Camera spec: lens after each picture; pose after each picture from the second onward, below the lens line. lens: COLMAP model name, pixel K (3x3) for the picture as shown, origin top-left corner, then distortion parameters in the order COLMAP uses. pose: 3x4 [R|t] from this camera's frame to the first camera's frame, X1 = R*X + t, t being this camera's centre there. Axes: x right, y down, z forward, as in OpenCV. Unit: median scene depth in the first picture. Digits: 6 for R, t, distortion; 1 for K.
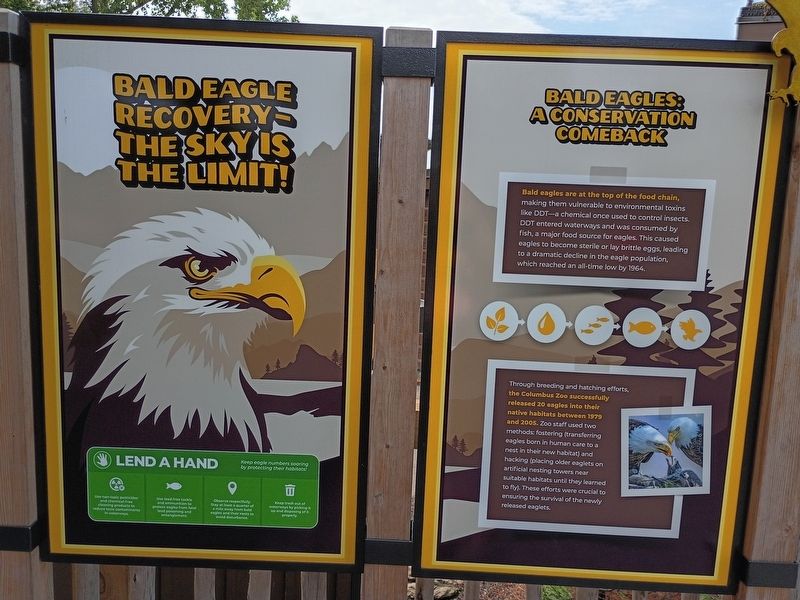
lens RADIAL K [[698.4, 0, 400.5], [0, 698.4, 299.7], [0, 0, 1]] dist [0.027314, -0.005803]
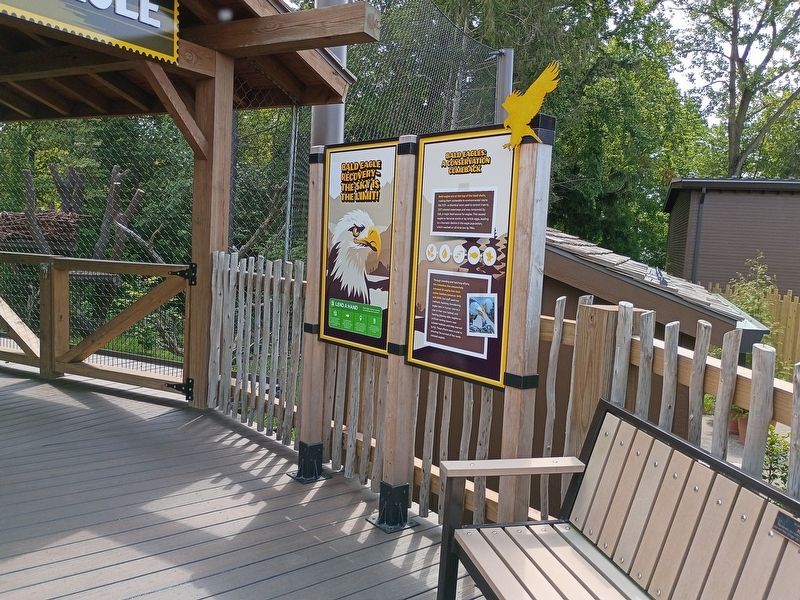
lens RADIAL K [[698.4, 0, 399.2], [0, 698.4, 300.8], [0, 0, 1]] dist [0.027314, -0.005803]
pose [[0.641152, 0.060708, -0.765009, 1.863873], [-0.134250, 0.990367, -0.033923, 0.284700], [0.755580, 0.124452, 0.643126, -0.557562]]
